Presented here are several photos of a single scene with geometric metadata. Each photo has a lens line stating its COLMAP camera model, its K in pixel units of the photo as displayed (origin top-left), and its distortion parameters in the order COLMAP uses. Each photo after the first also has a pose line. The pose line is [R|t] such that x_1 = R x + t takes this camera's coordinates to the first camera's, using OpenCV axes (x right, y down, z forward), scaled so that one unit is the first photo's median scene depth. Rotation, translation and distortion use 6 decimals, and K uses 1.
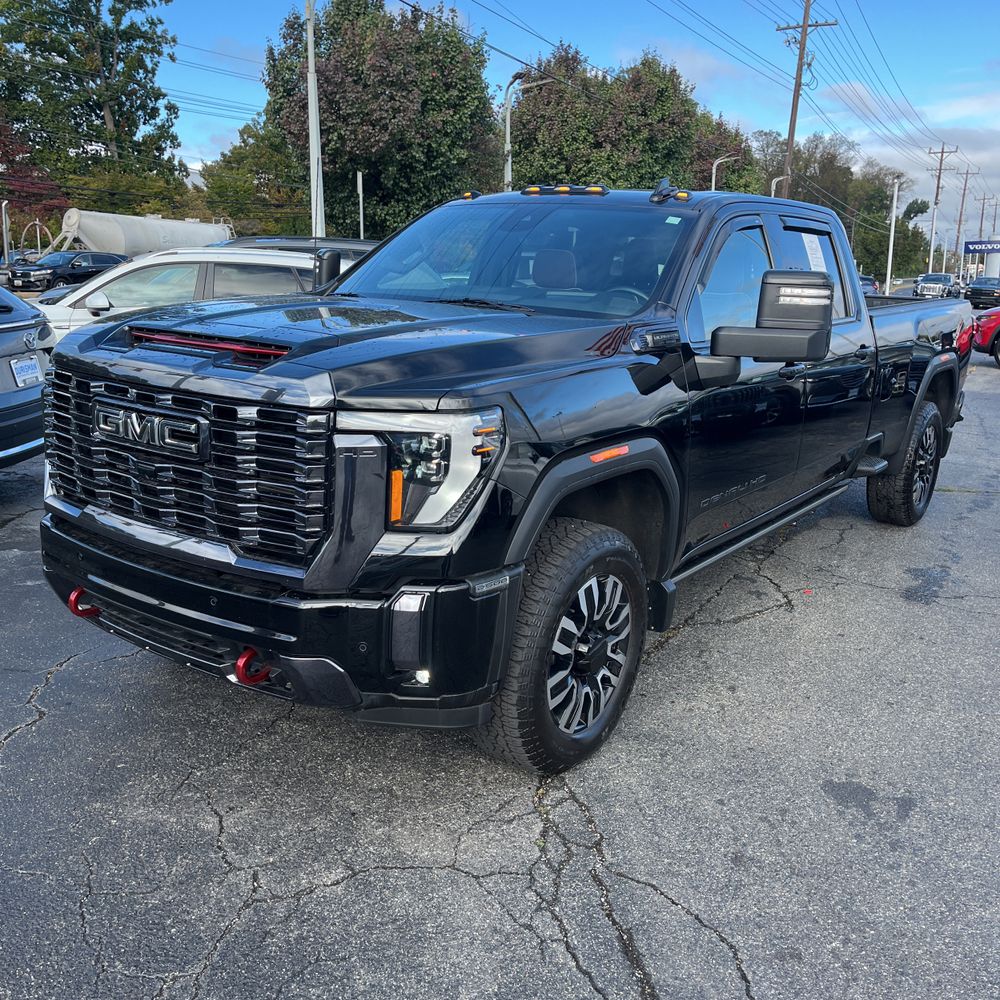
lens RADIAL K [[988.5, 0, 500.8], [0, 988.5, 510.3], [0, 0, 1]] dist [0.070910, -0.077095]
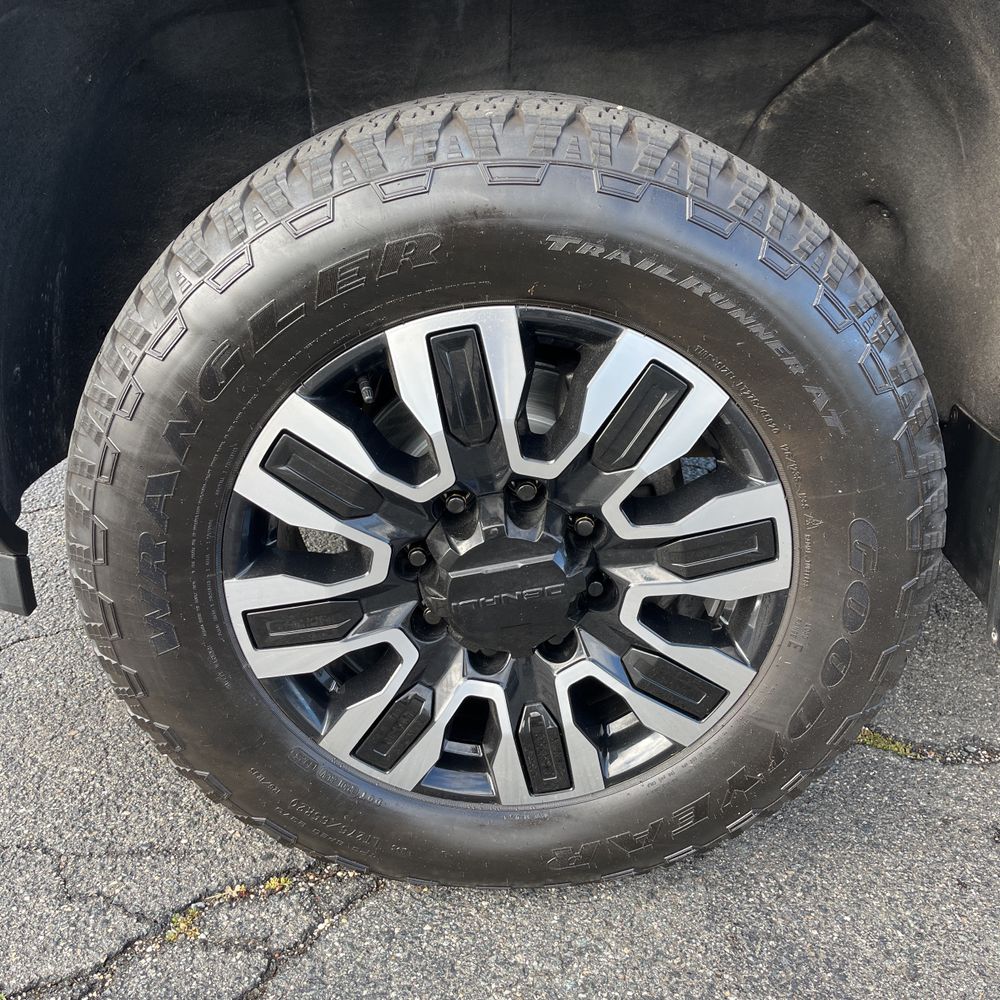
lens RADIAL K [[1020.9, 0, 487.9], [0, 1020.9, 495.2], [0, 0, 1]] dist [0.025801, -0.011940]
pose [[0.586711, 0.319639, -0.744043, 0.272612], [-0.208828, 0.947447, 0.242351, 0.044880], [0.782407, 0.013187, 0.622628, 0.734674]]
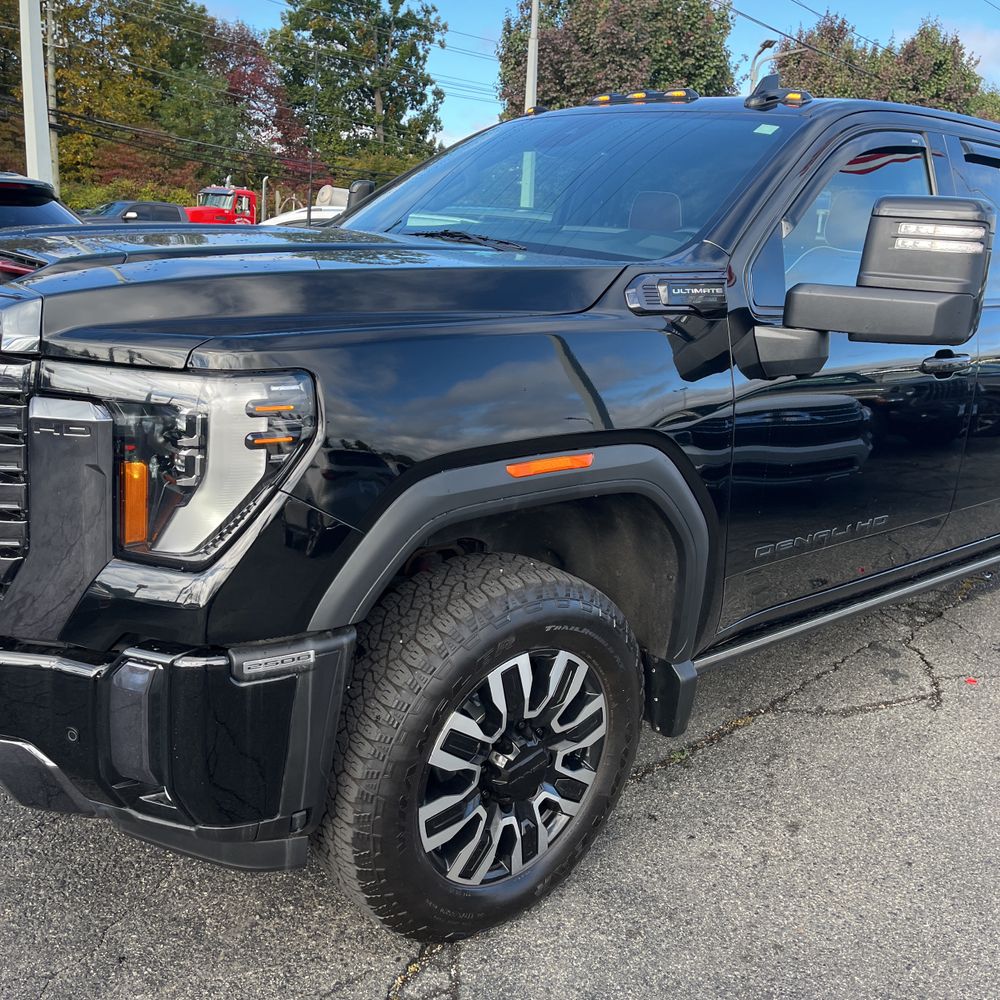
lens RADIAL K [[1001.5, 0, 488.8], [0, 1001.5, 501.5], [0, 0, 1]] dist [0.039137, -0.026490]
pose [[0.968391, 0.094736, -0.230745, 0.188438], [-0.094258, 0.995461, 0.013118, -0.033034], [0.230940, 0.009046, 0.972926, 0.318228]]
